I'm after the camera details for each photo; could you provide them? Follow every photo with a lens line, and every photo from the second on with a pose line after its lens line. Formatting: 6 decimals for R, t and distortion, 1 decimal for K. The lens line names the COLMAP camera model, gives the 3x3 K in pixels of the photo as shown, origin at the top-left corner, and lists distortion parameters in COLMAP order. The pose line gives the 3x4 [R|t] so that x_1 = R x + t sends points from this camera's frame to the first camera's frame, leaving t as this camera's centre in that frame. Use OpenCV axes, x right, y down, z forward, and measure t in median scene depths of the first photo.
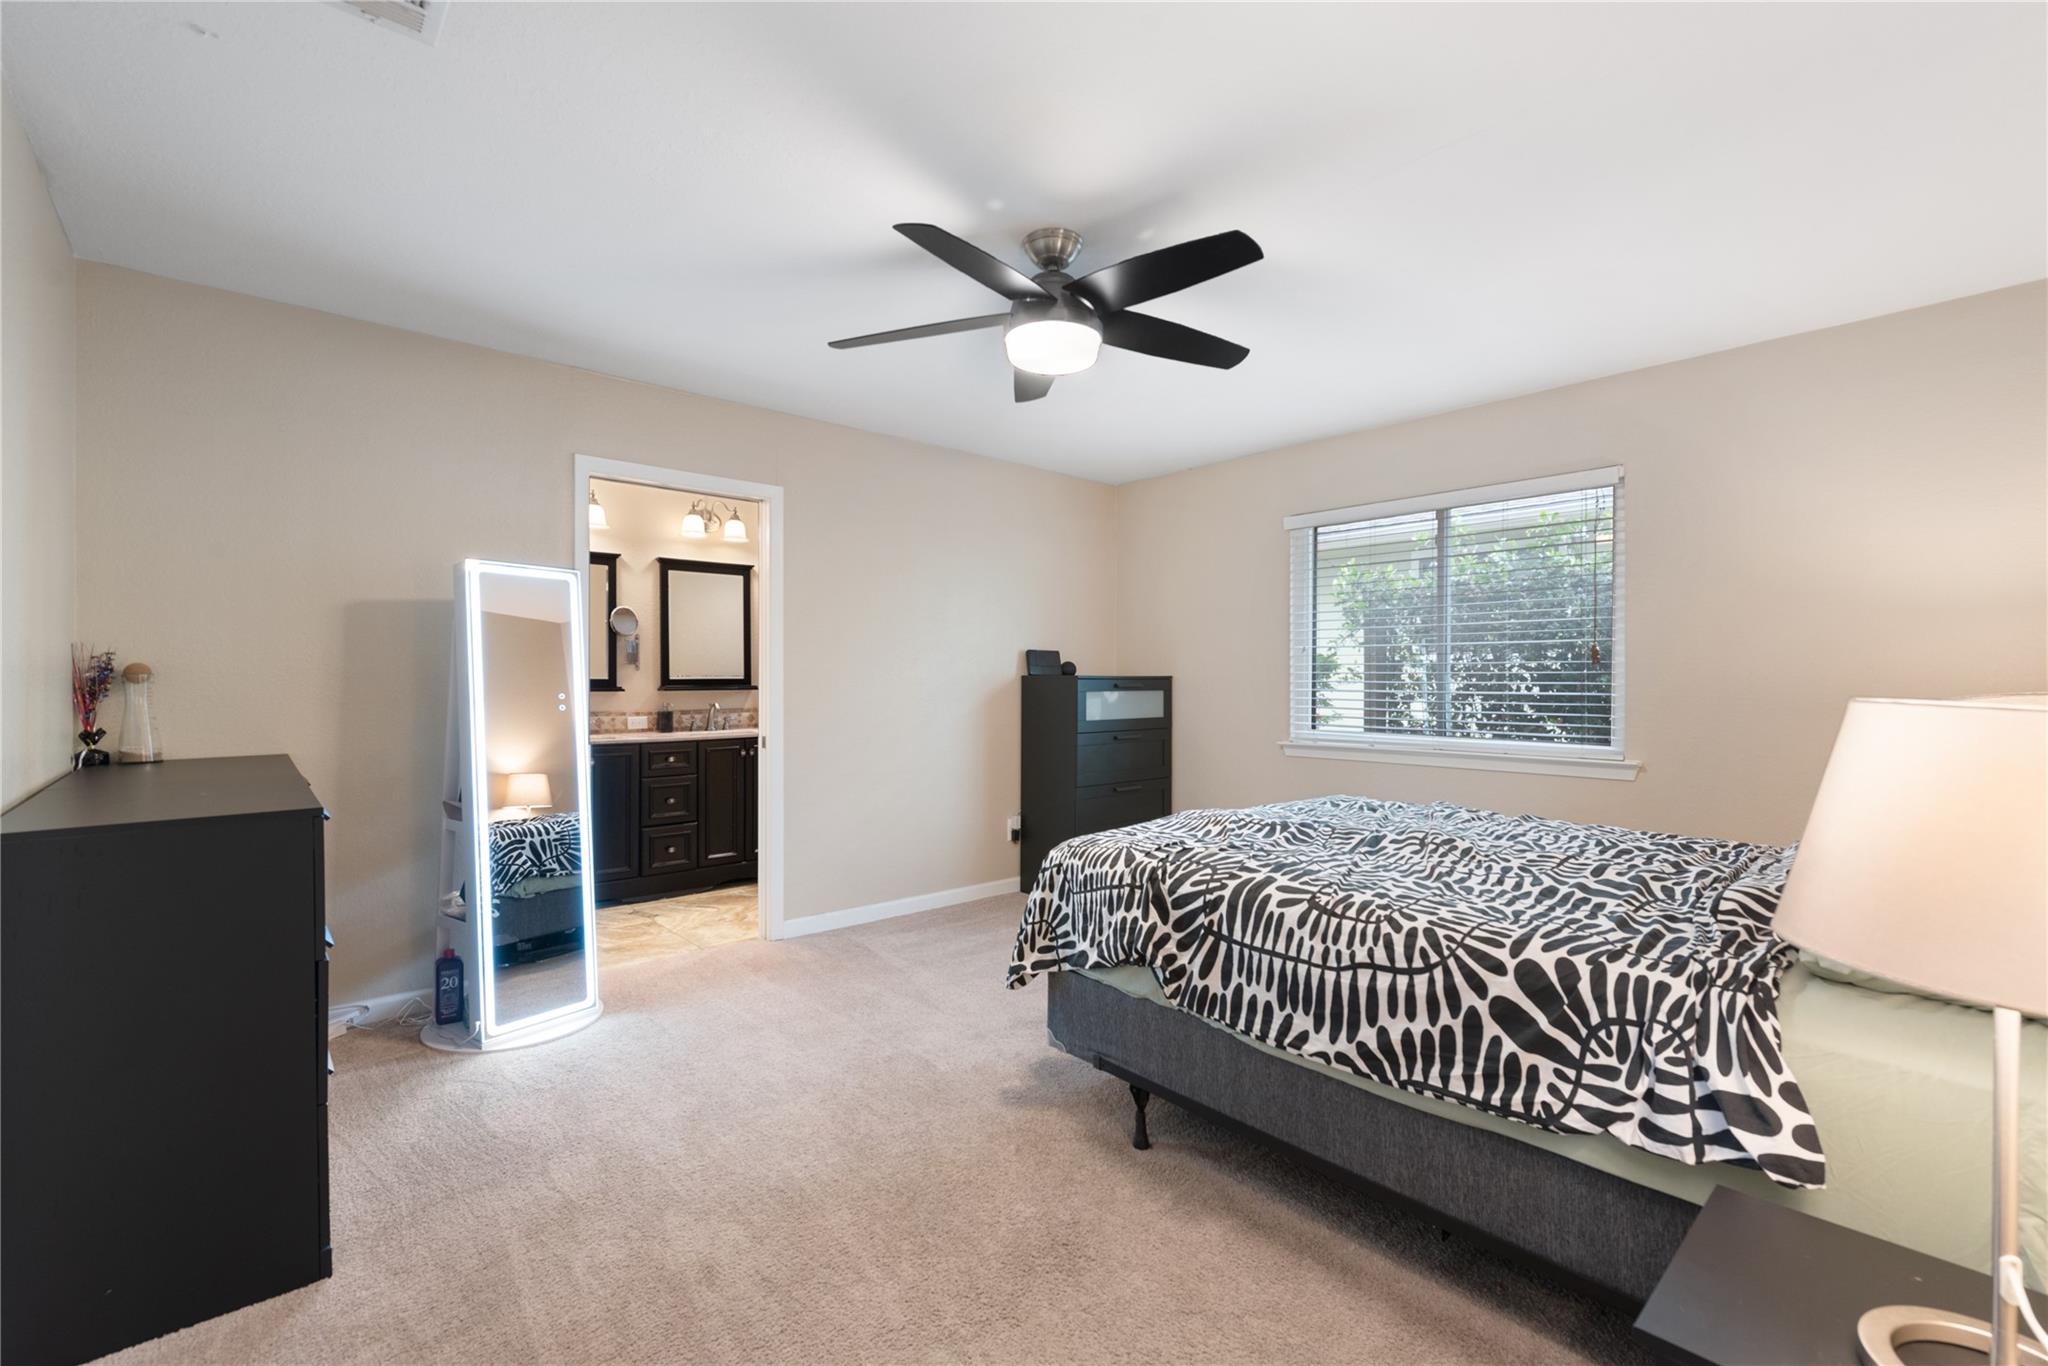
lens RADIAL K [[906.8, 0, 1029.9], [0, 906.8, 688.8], [0, 0, 1]] dist [0.009391, -0.000299]
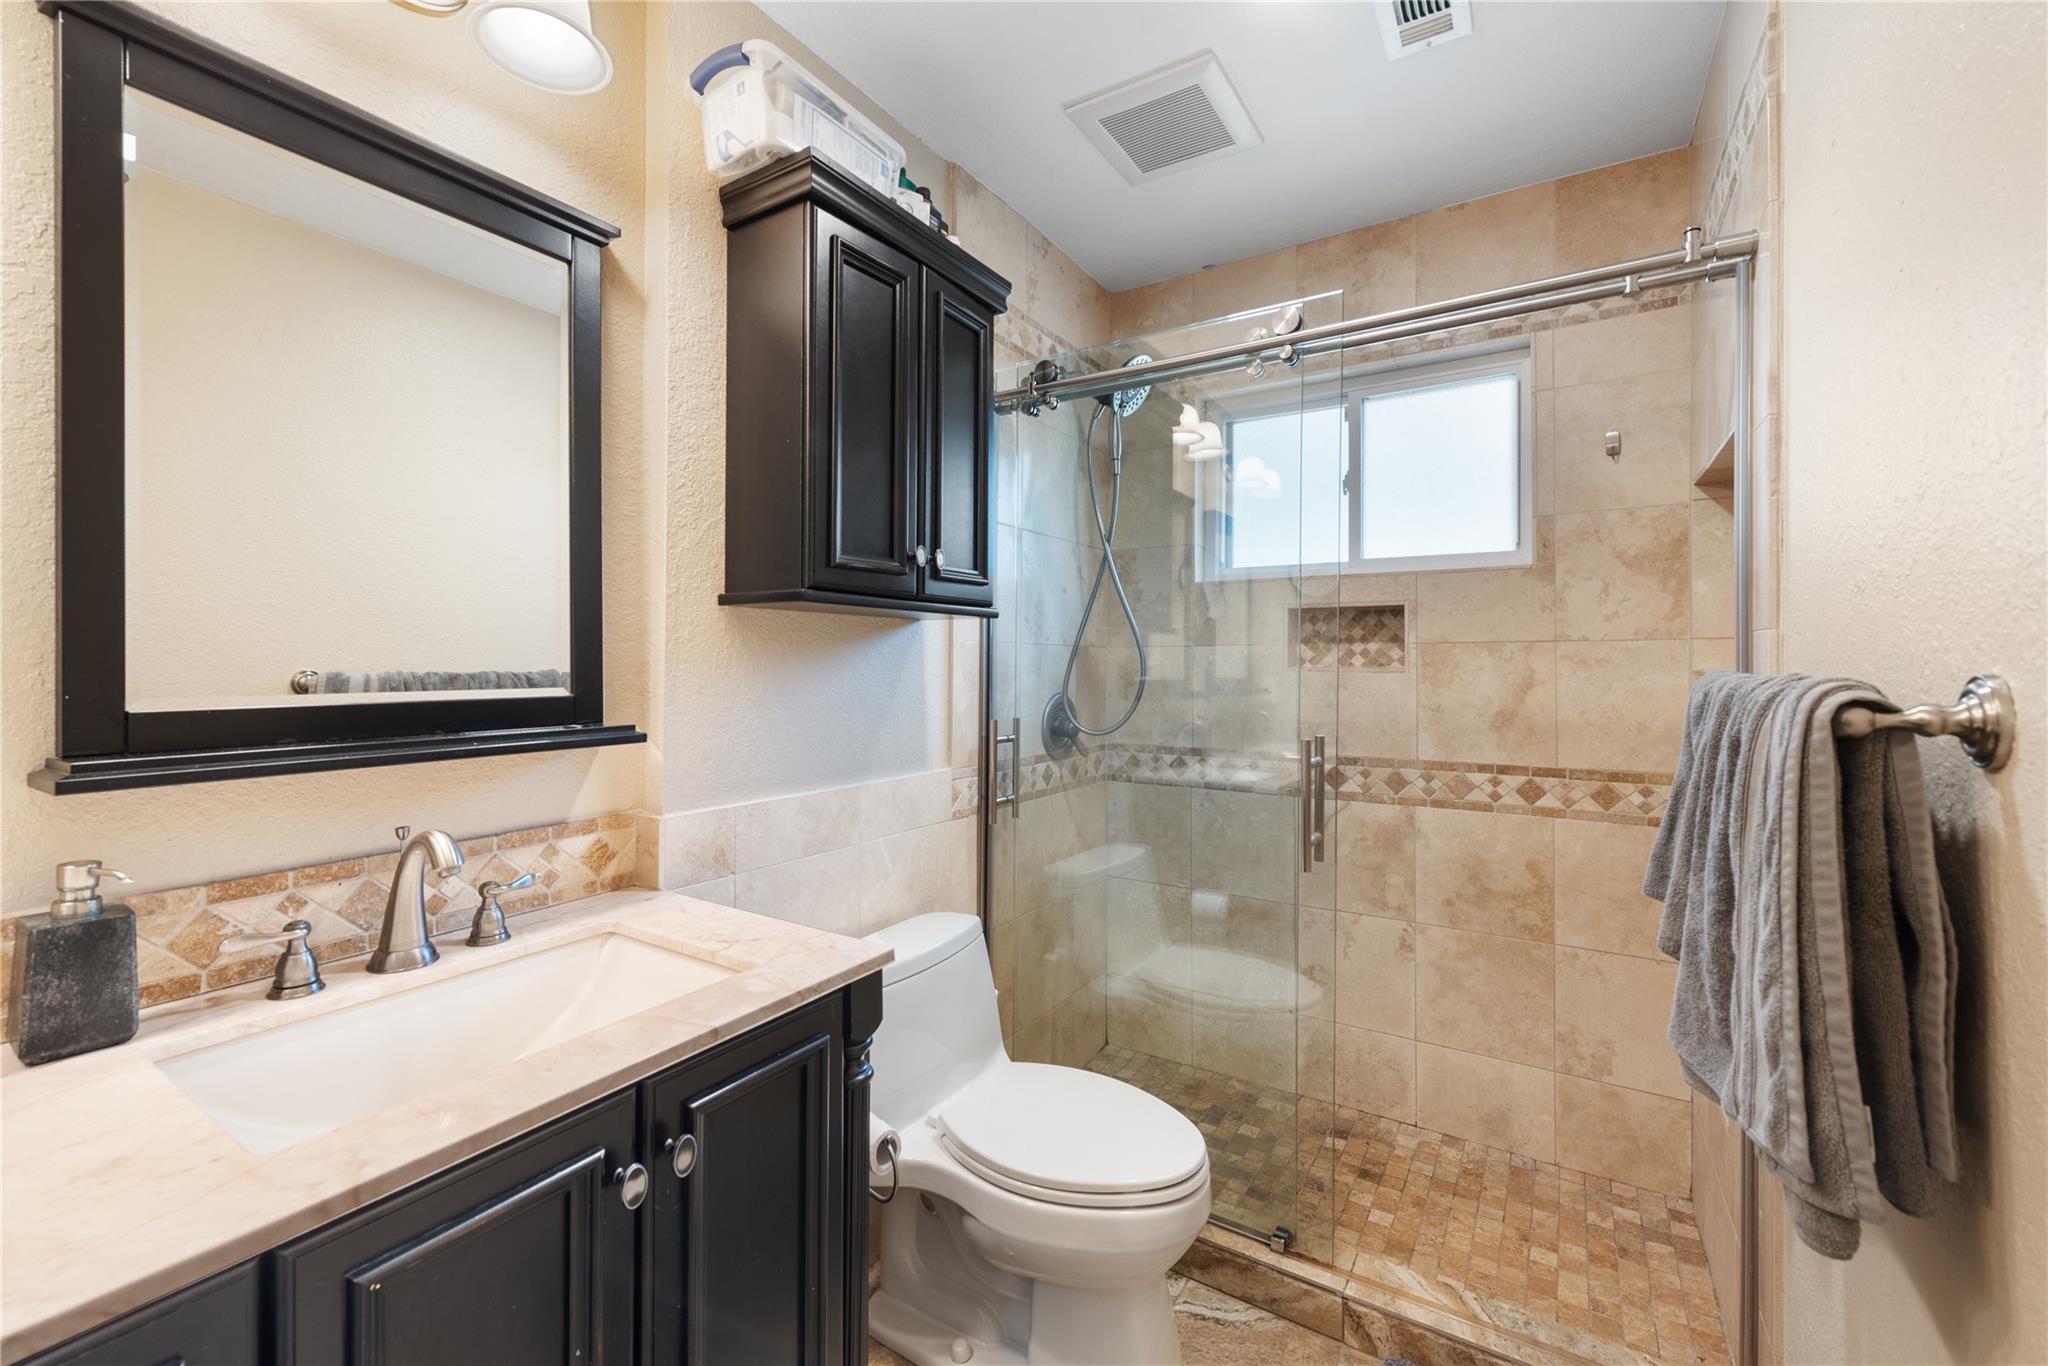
lens RADIAL K [[843.6, 0, 1018.6], [0, 843.6, 666.3], [0, 0, 1]] dist [0.002653, -0.000956]
pose [[0.968975, 0.002249, 0.247148, -0.275198], [-0.000516, 0.999975, -0.007077, -0.019180], [-0.247158, 0.006730, 0.968952, 0.812914]]
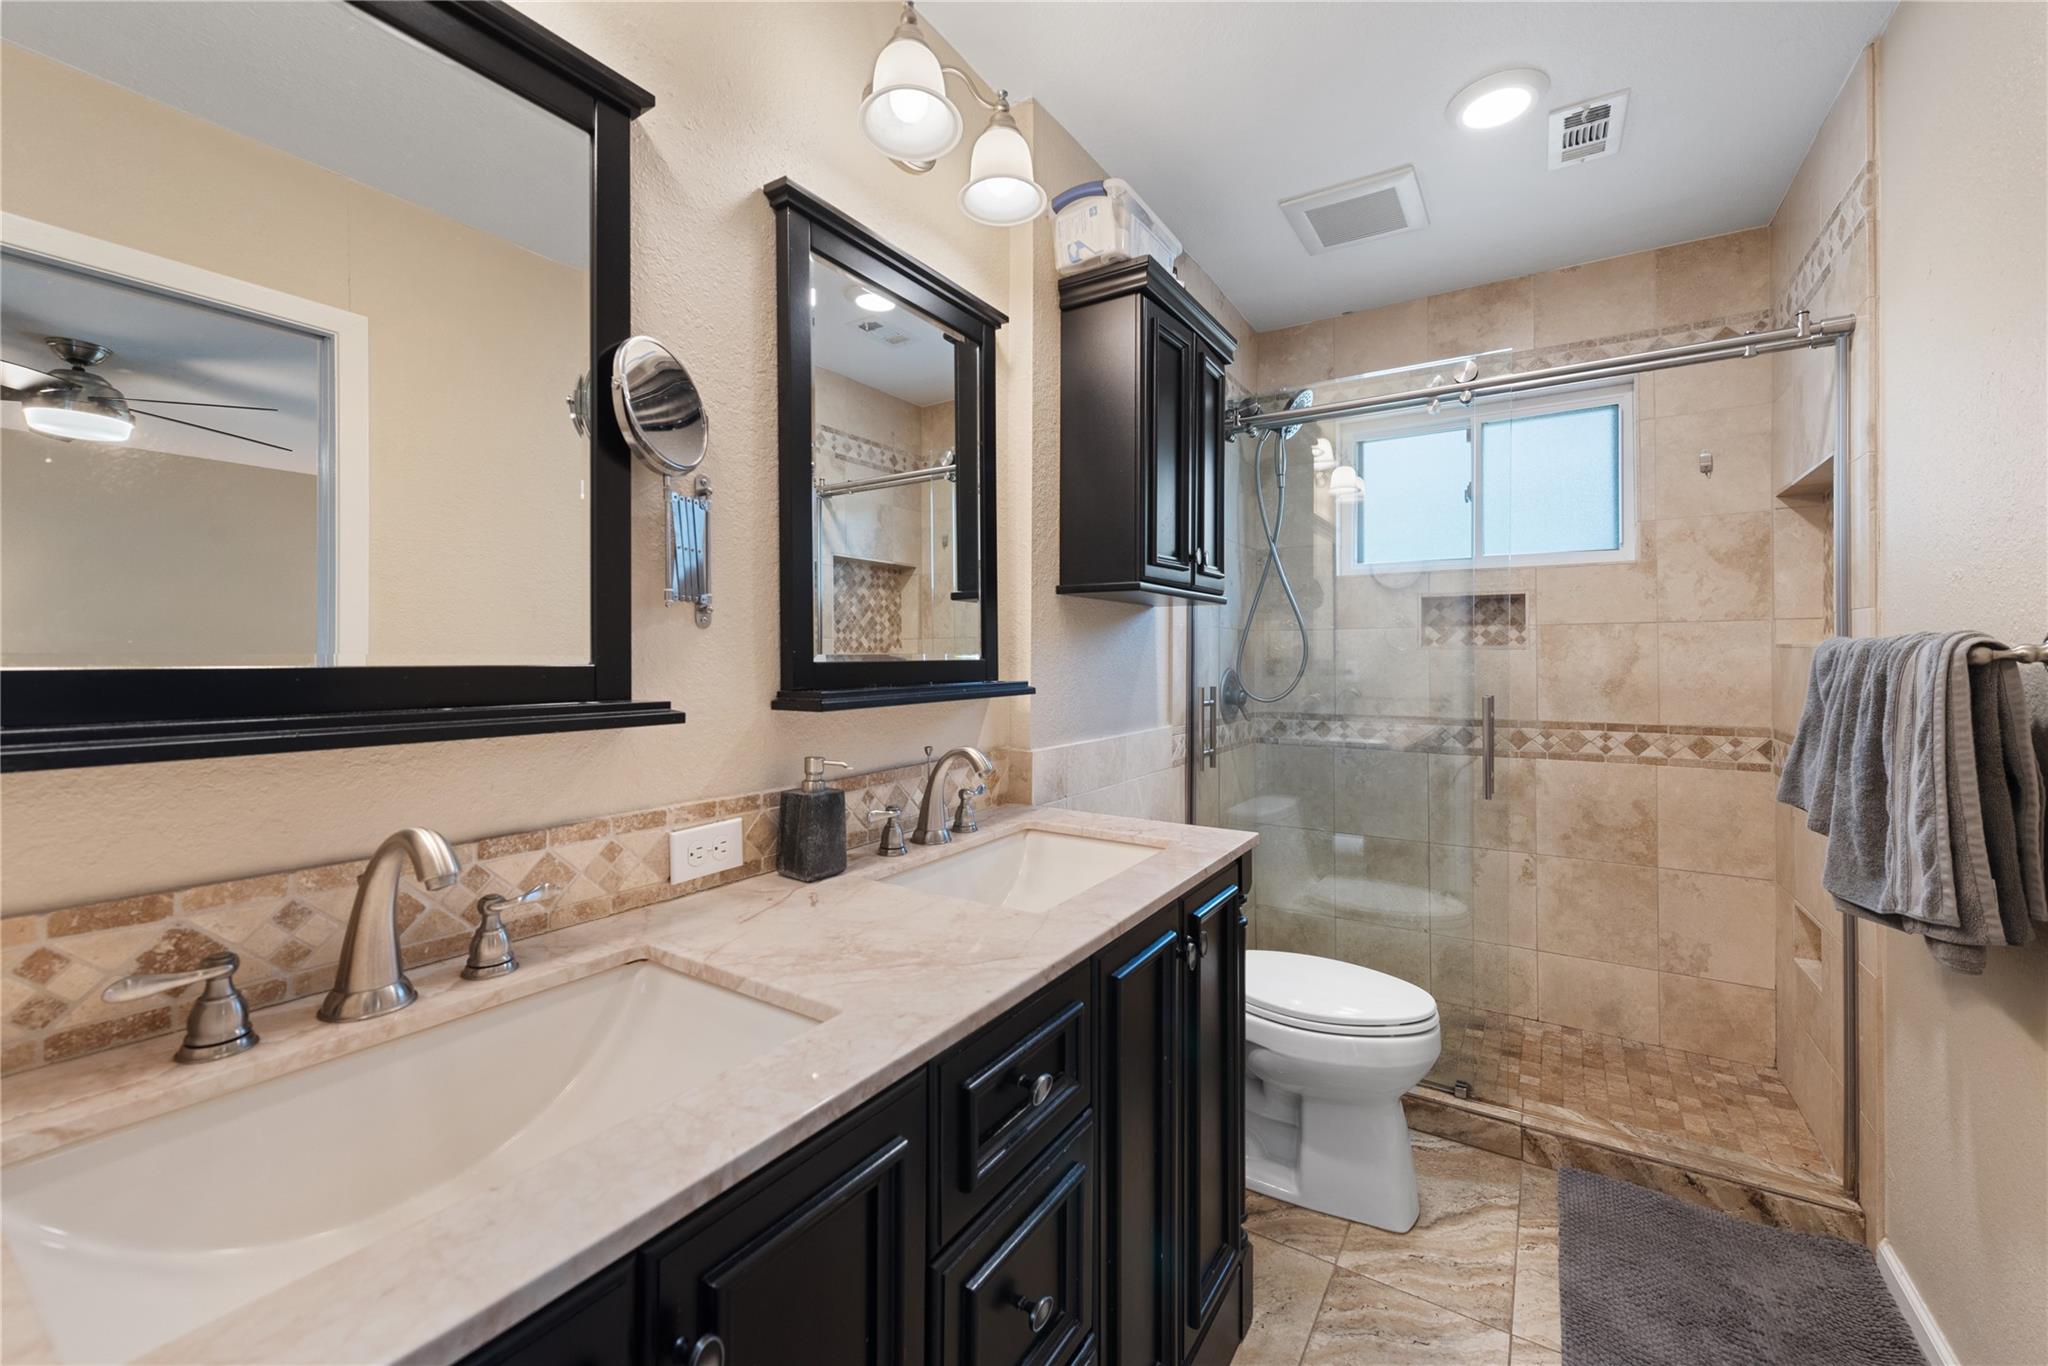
lens RADIAL K [[809.4, 0, 1034.4], [0, 809.4, 656.1], [0, 0, 1]] dist [0.001110, 0.000226]
pose [[0.970261, -0.000092, 0.242062, -0.396885], [0.002523, 0.999949, -0.009733, -0.010674], [-0.242049, 0.010054, 0.970212, 0.766668]]
